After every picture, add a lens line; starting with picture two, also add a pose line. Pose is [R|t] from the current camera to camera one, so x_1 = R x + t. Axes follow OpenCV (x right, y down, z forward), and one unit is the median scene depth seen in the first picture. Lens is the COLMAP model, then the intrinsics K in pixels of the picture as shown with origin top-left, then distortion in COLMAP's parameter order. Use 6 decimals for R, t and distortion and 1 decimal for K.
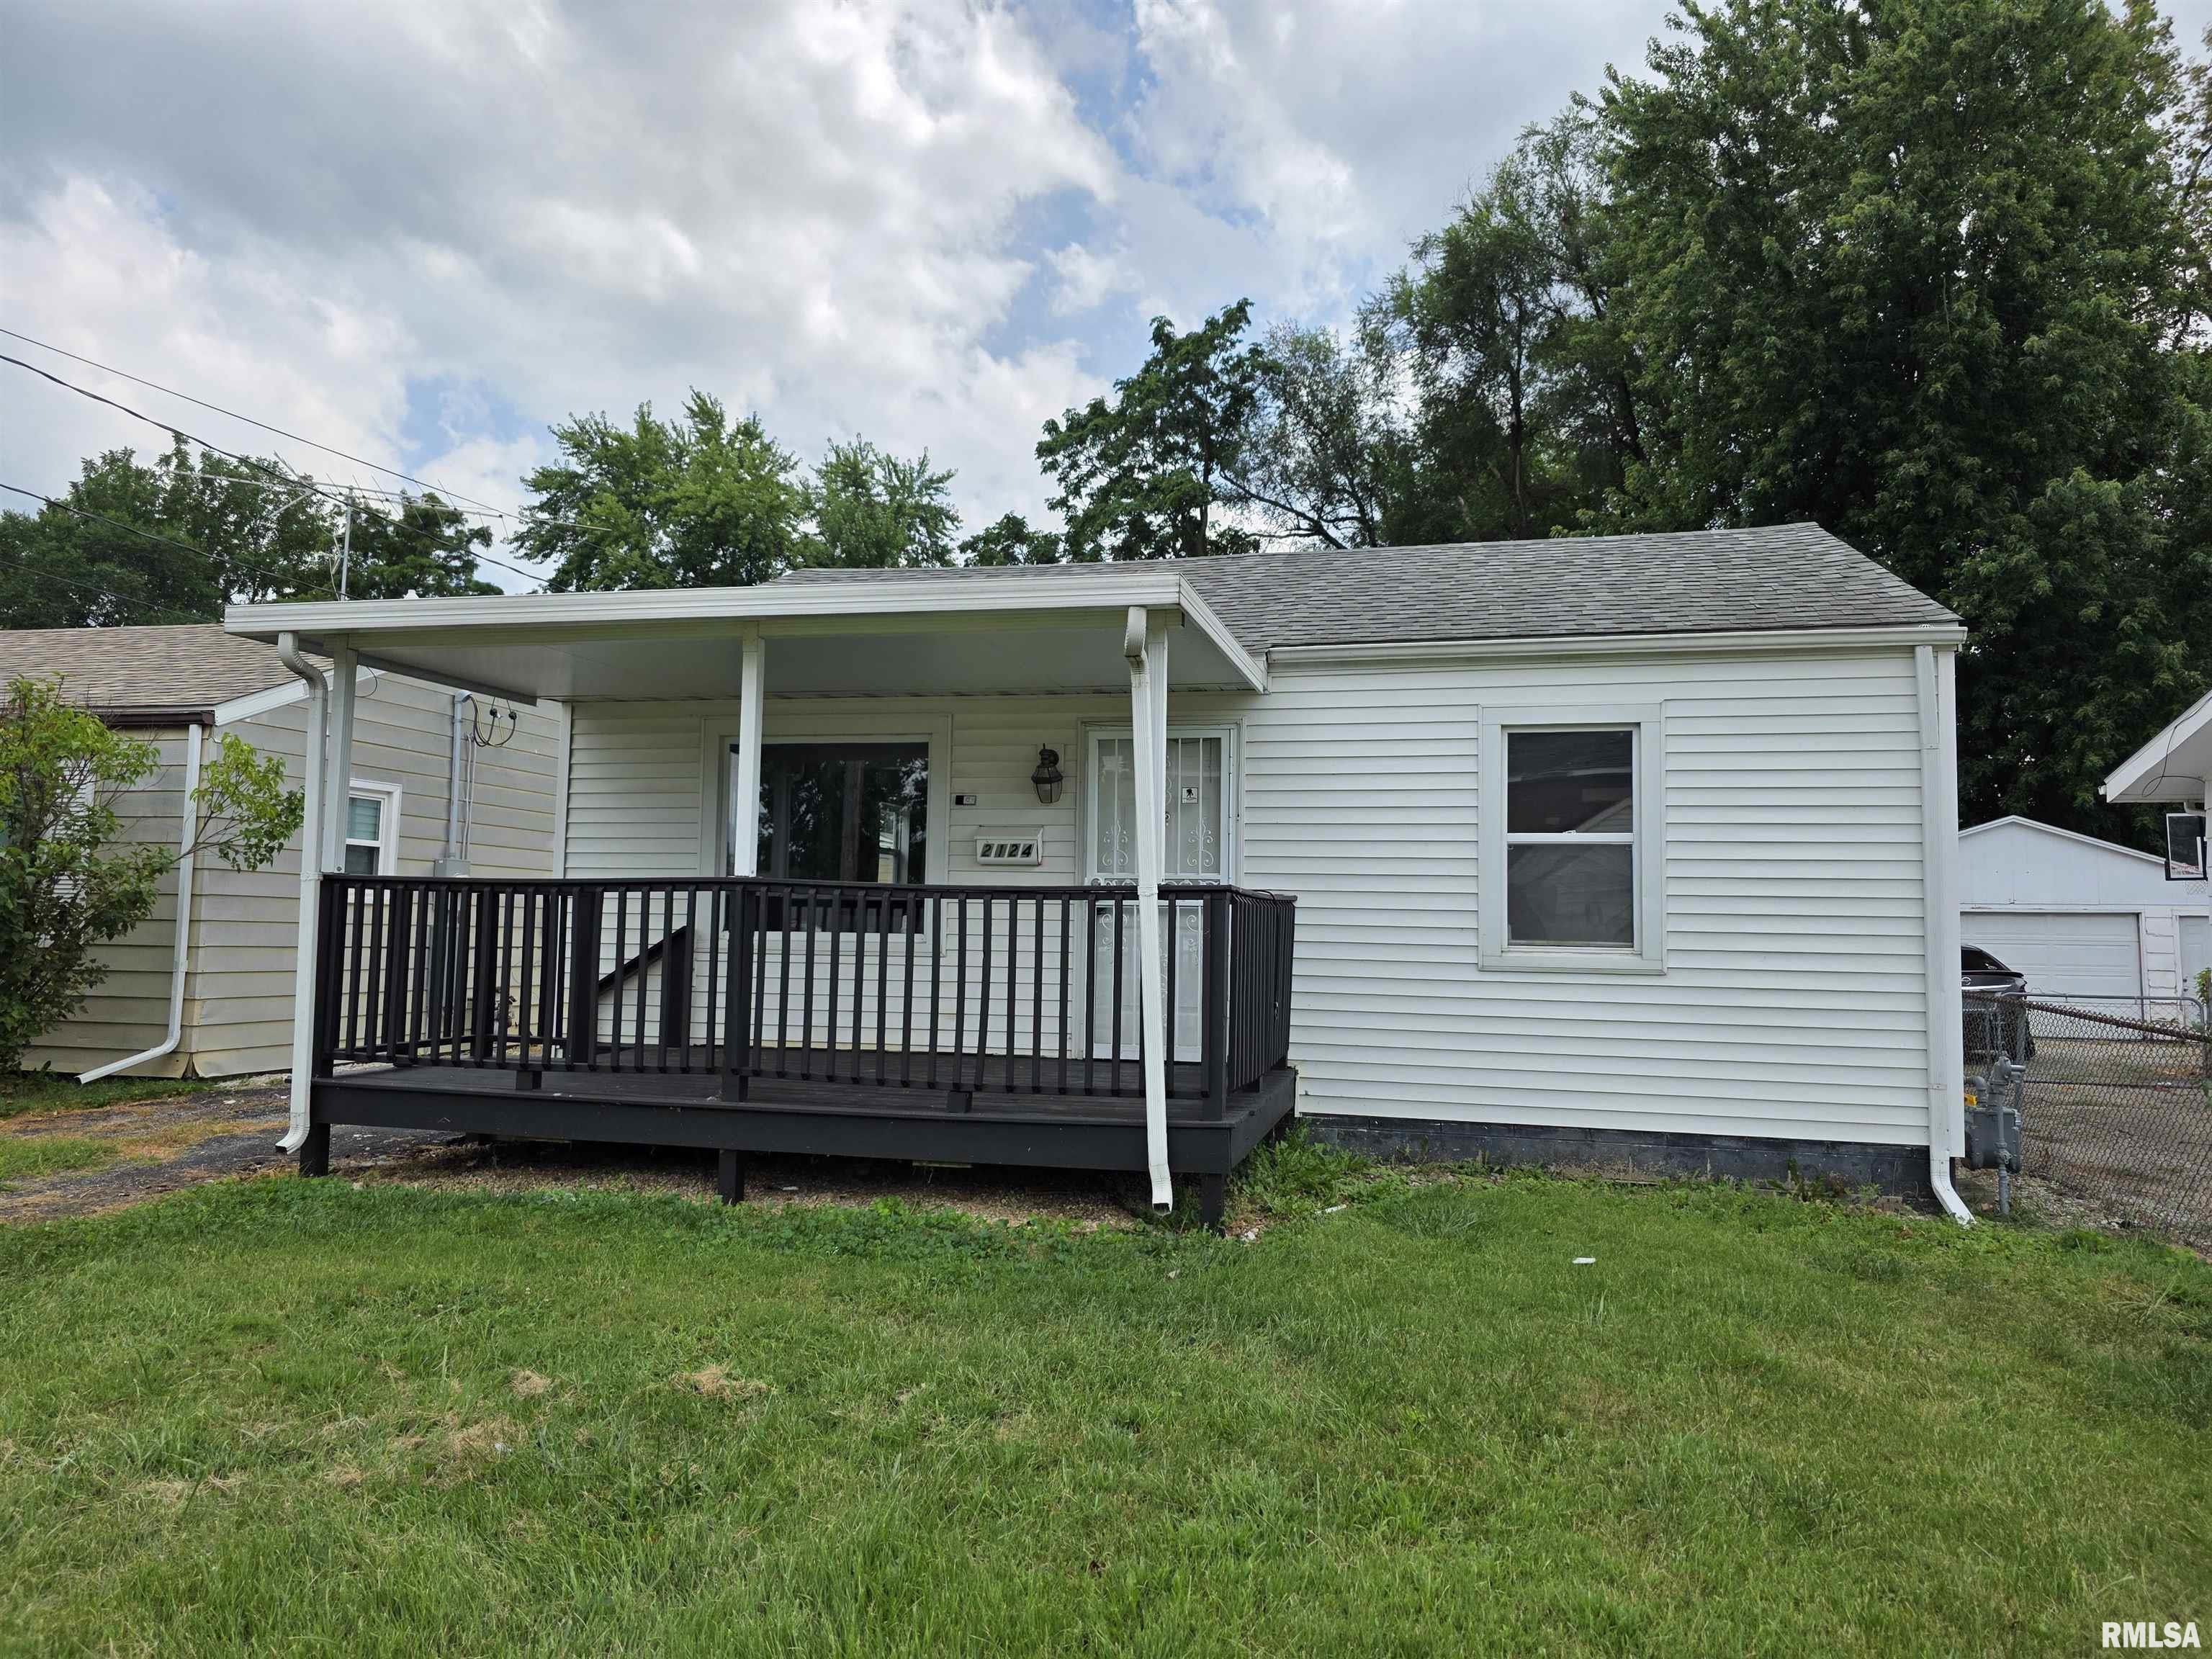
lens RADIAL K [[1463.0, 0, 1136.6], [0, 1463.0, 823.3], [0, 0, 1]] dist [0.062111, -0.061563]
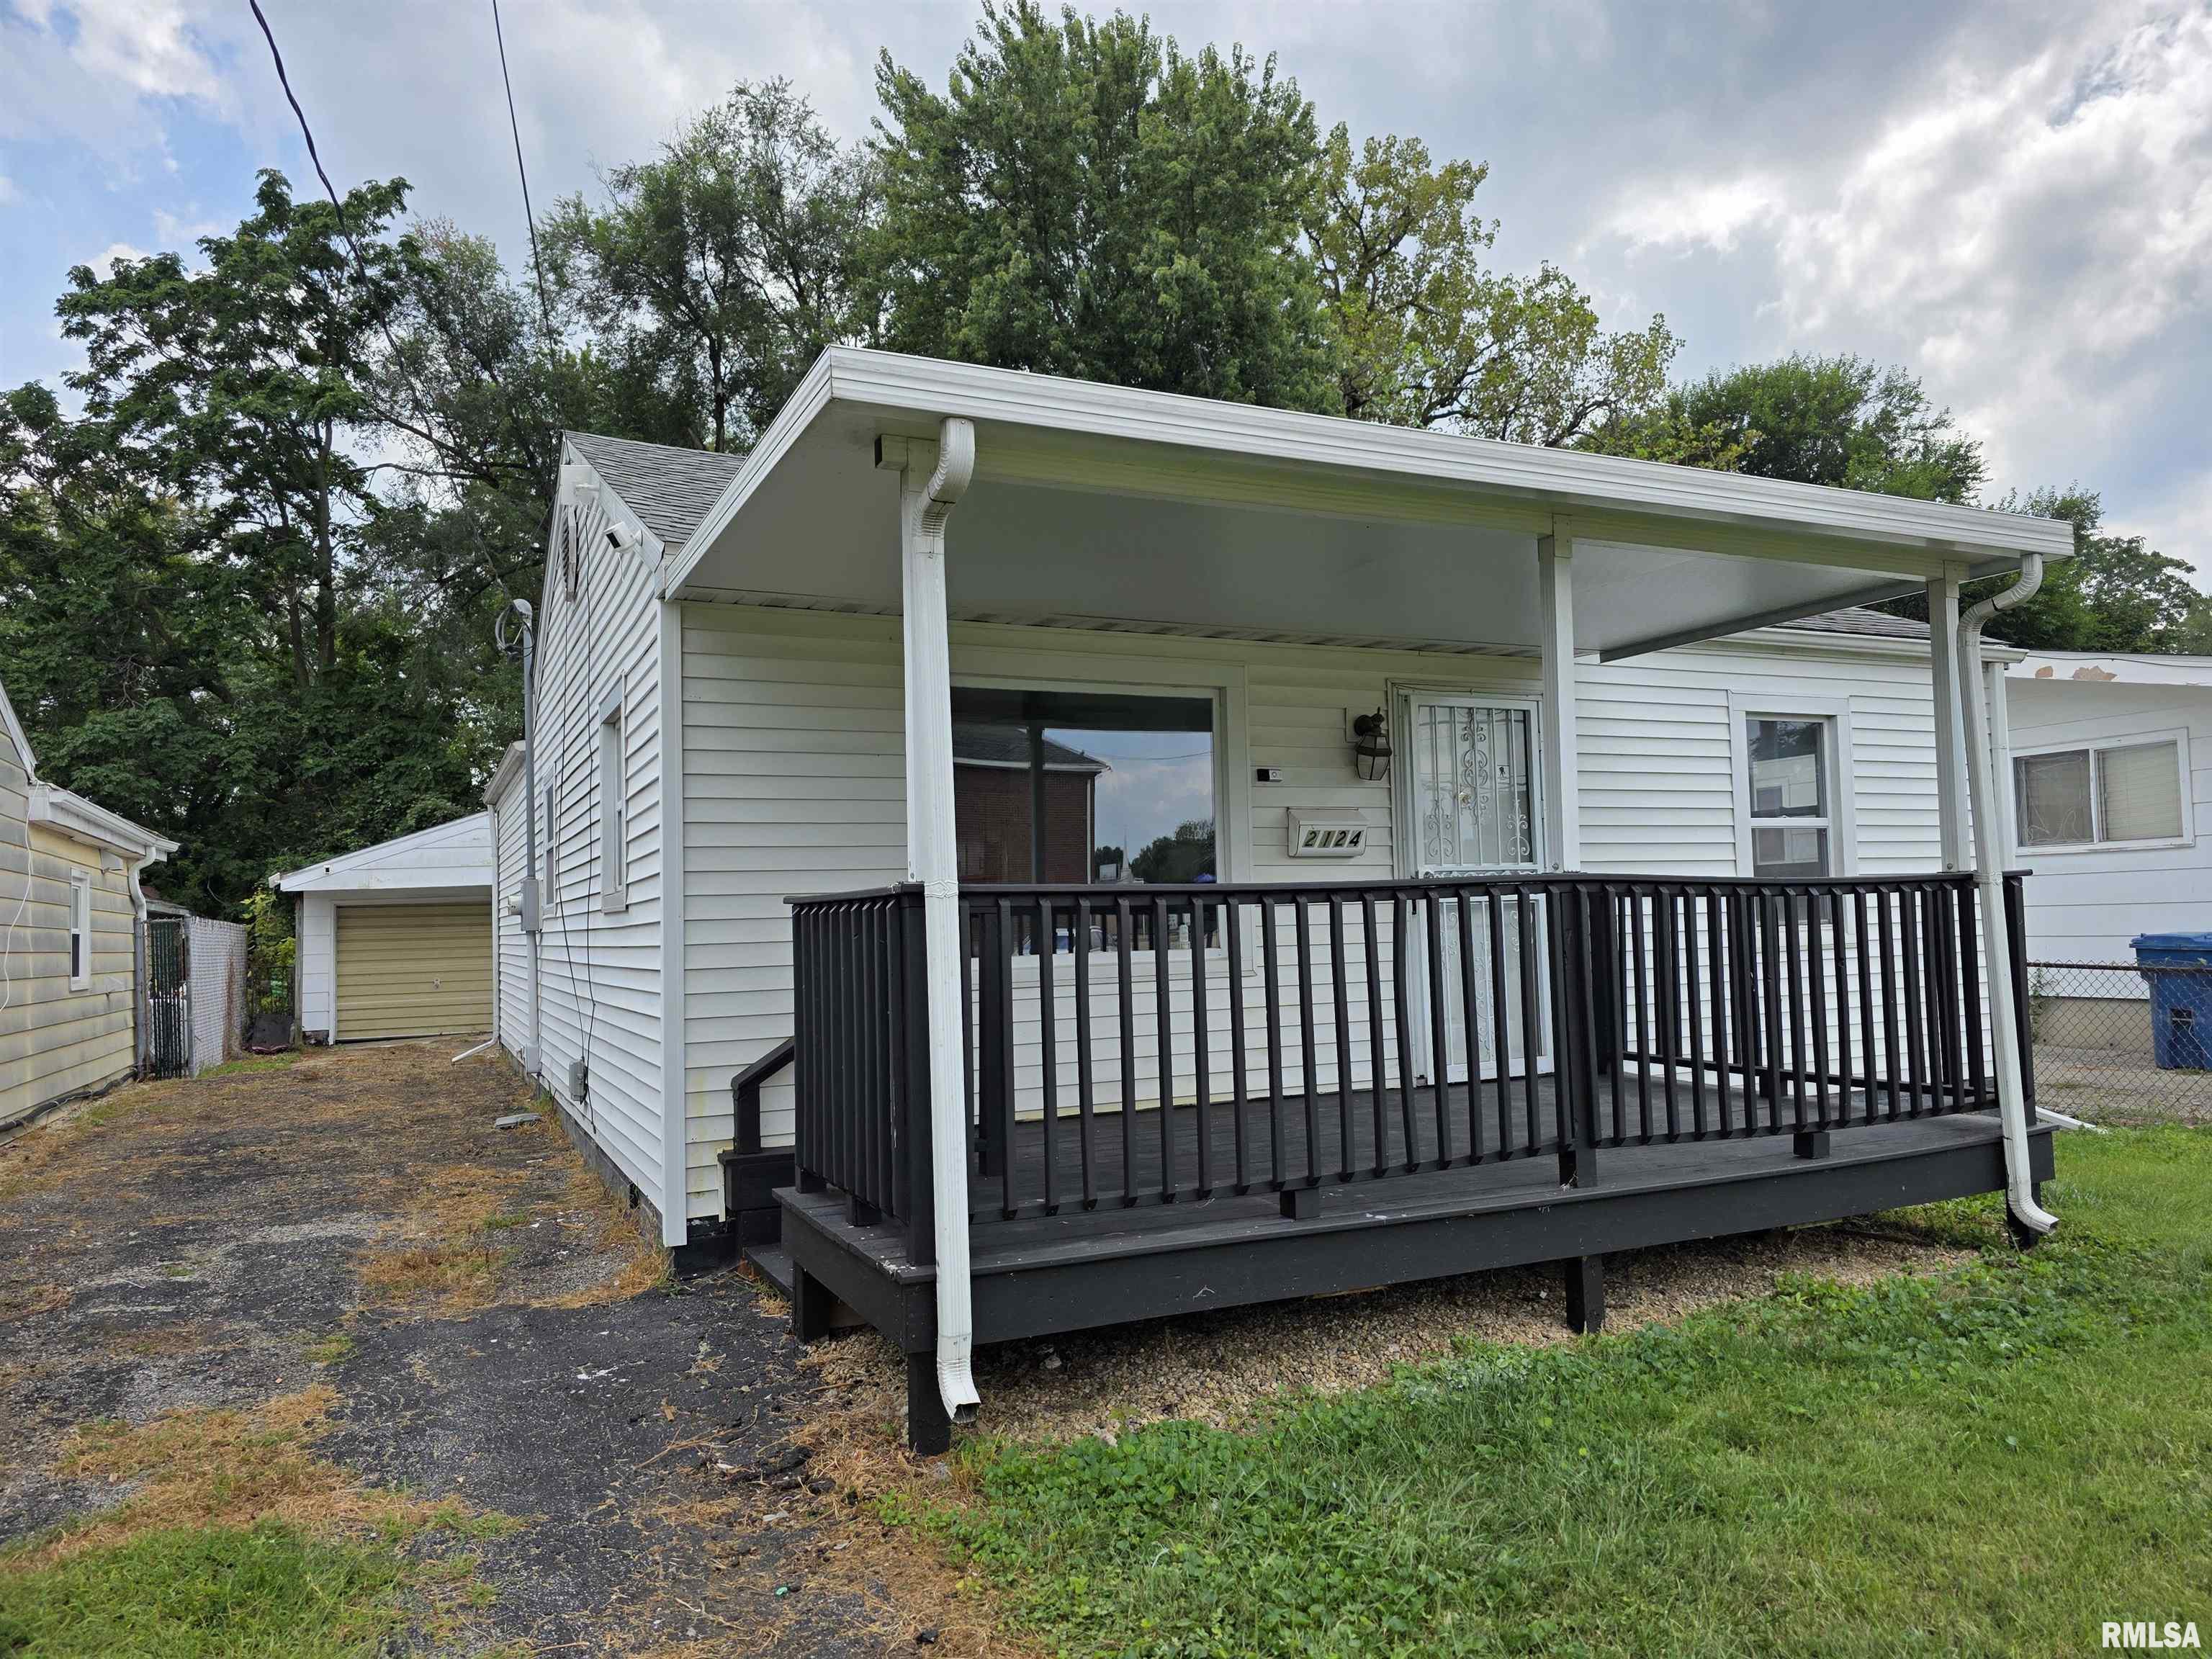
lens RADIAL K [[1470.3, 0, 1152.9], [0, 1470.3, 839.4], [0, 0, 1]] dist [0.040876, -0.031272]
pose [[0.773050, -0.006700, 0.634309, -0.135947], [-0.003112, 0.999892, 0.014354, 0.001212], [-0.634337, -0.013070, 0.772946, 0.084970]]
